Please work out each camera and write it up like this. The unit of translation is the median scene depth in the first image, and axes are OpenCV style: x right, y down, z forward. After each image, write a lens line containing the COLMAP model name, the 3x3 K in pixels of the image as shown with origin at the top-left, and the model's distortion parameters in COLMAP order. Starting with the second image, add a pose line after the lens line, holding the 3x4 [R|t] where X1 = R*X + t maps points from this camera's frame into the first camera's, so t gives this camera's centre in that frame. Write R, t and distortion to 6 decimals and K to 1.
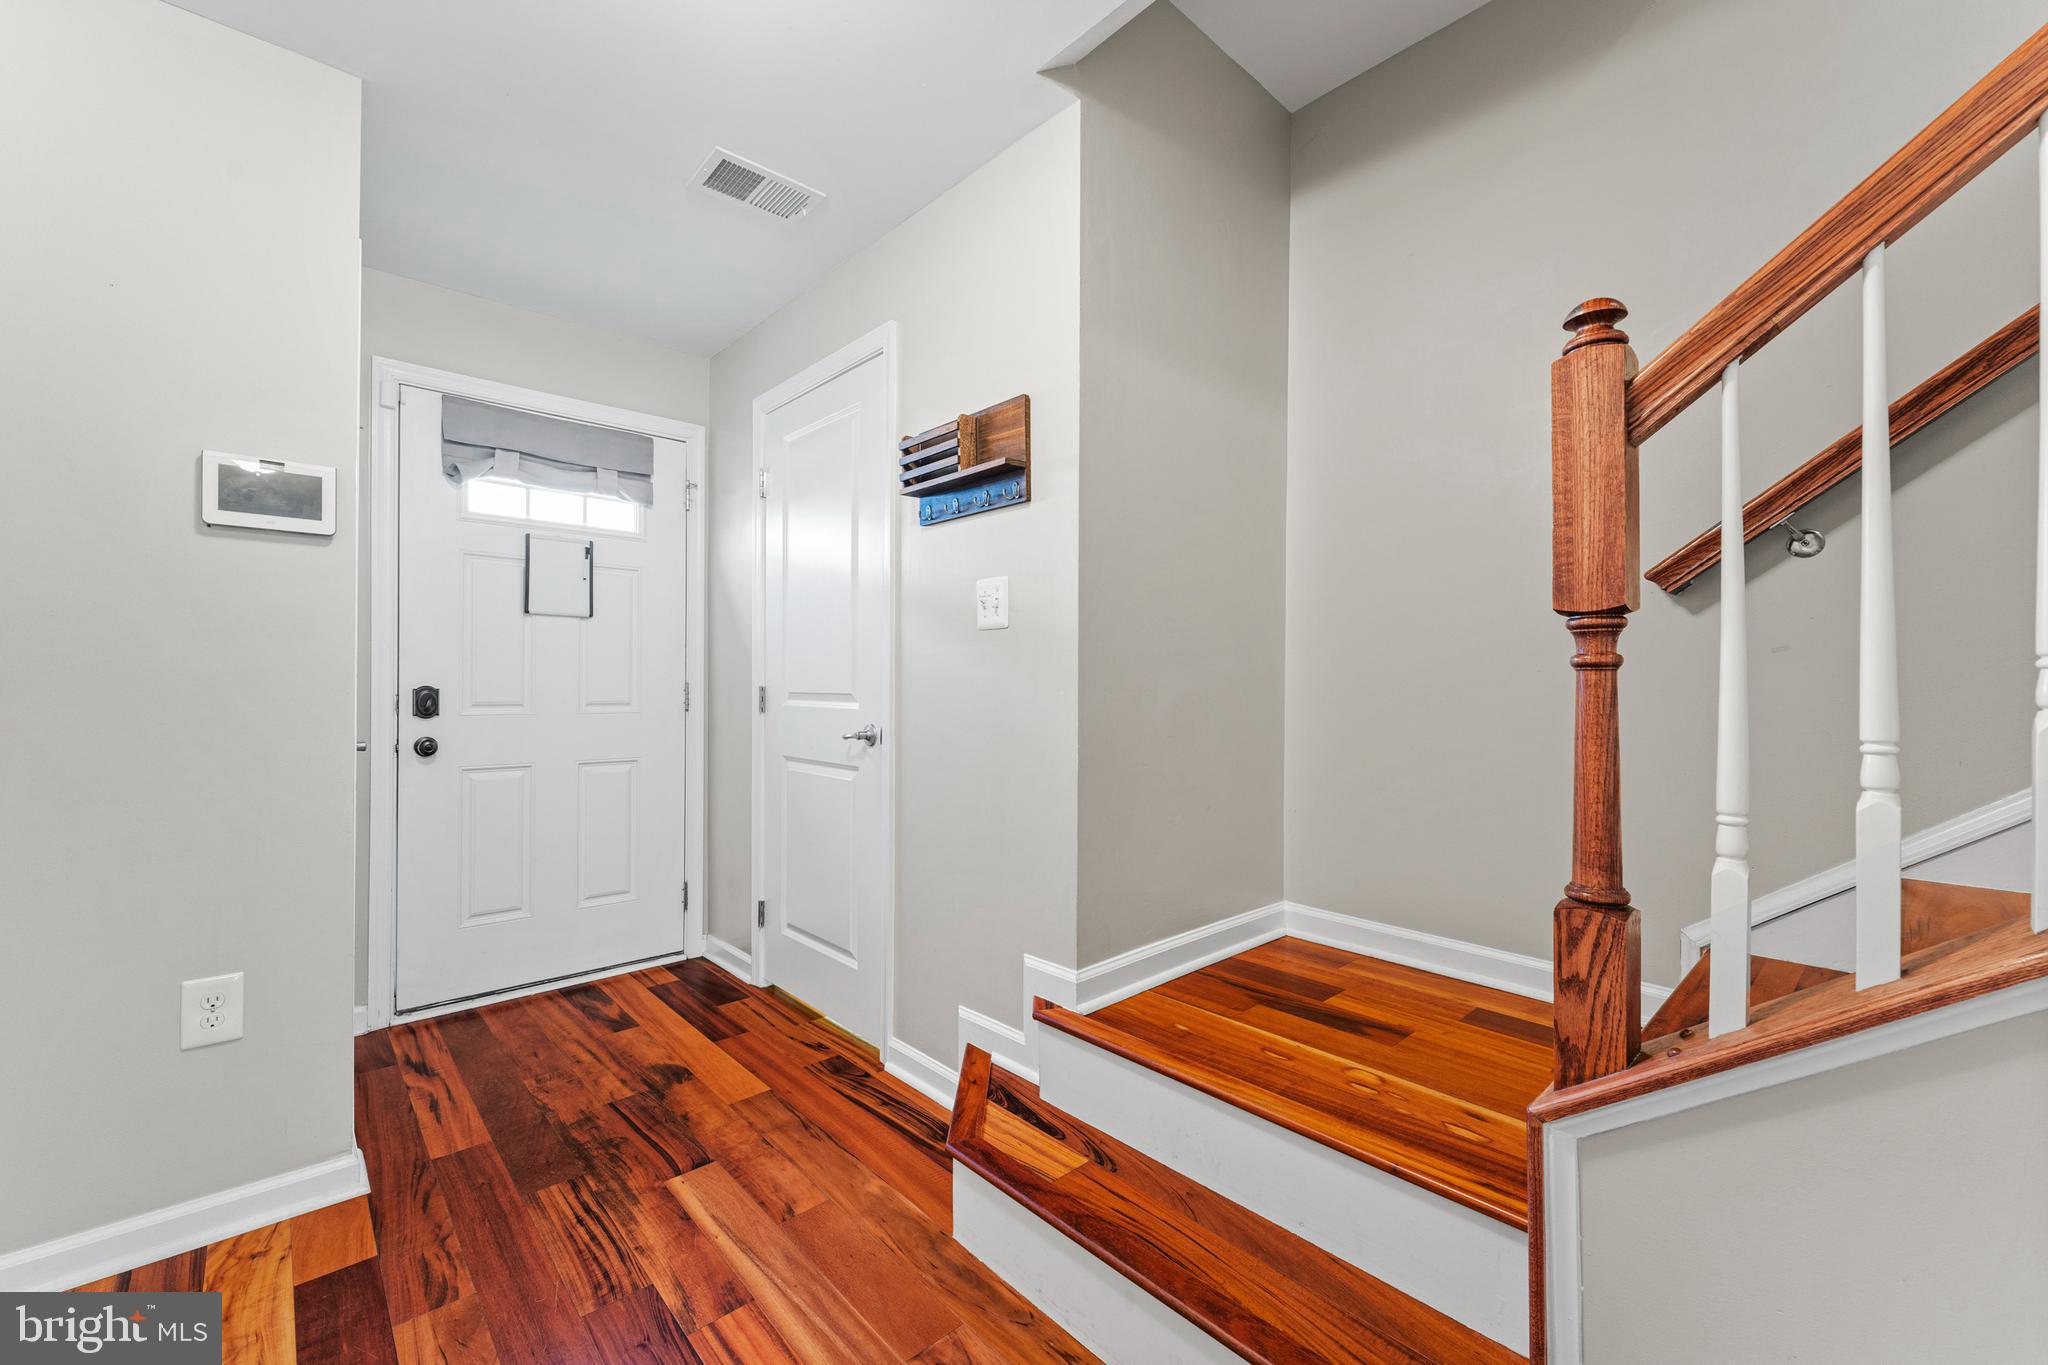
lens RADIAL K [[822.2, 0, 1018.2], [0, 822.2, 681.9], [0, 0, 1]] dist [0.002129, -0.000662]
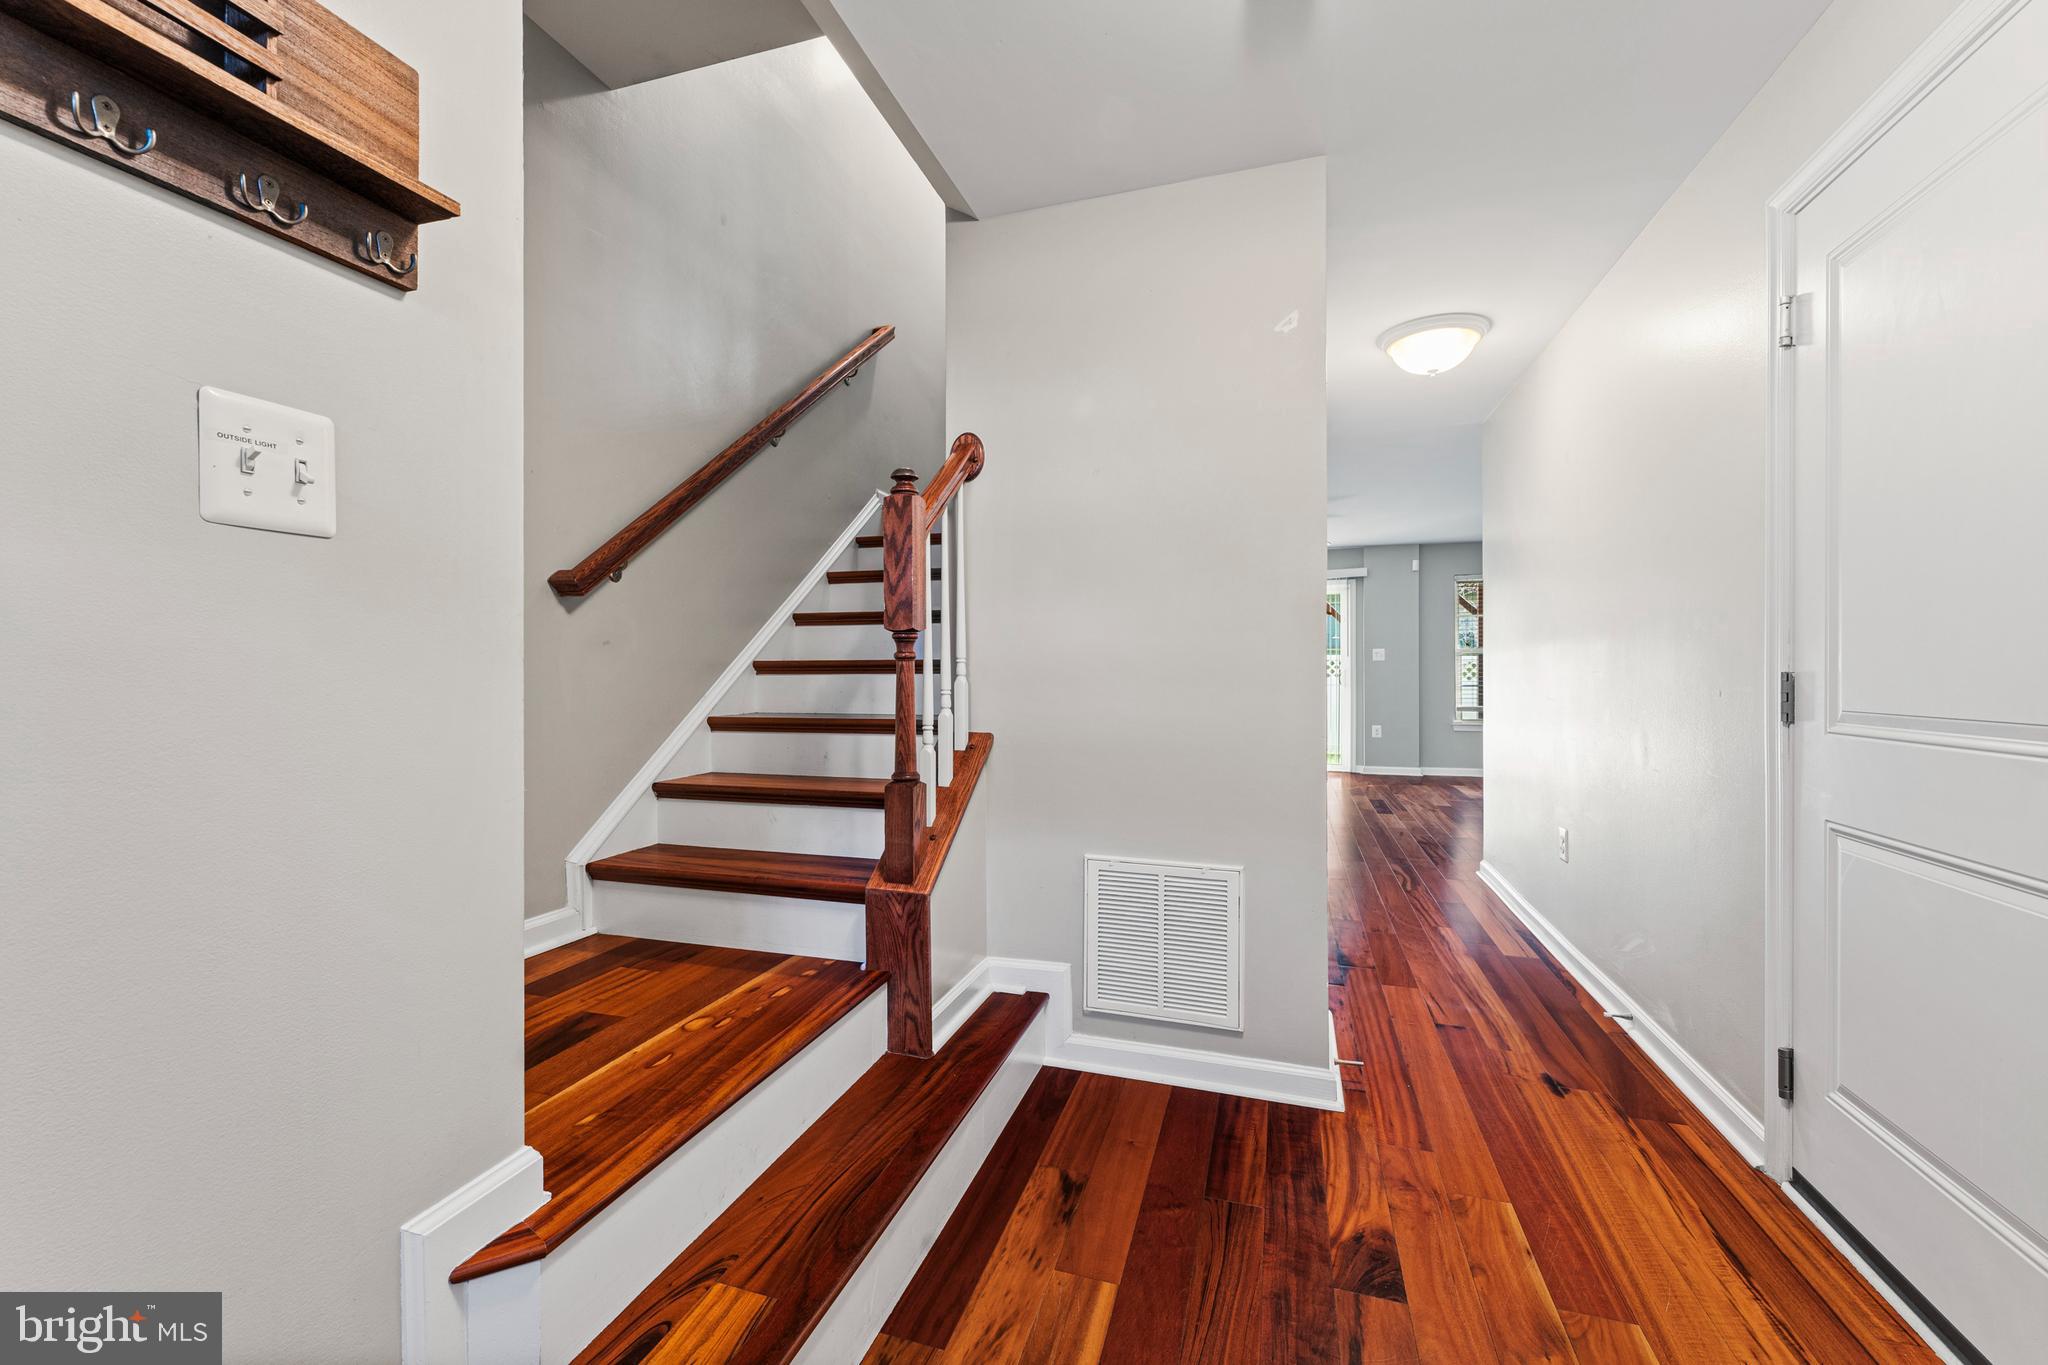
lens RADIAL K [[822.2, 0, 1021.4], [0, 822.2, 672.8], [0, 0, 1]] dist [0.002129, -0.000662]
pose [[-0.499752, -0.005770, 0.866150, -0.698102], [-0.003761, 0.999983, 0.004492, 0.002367], [-0.866161, -0.001013, -0.499765, 1.096655]]
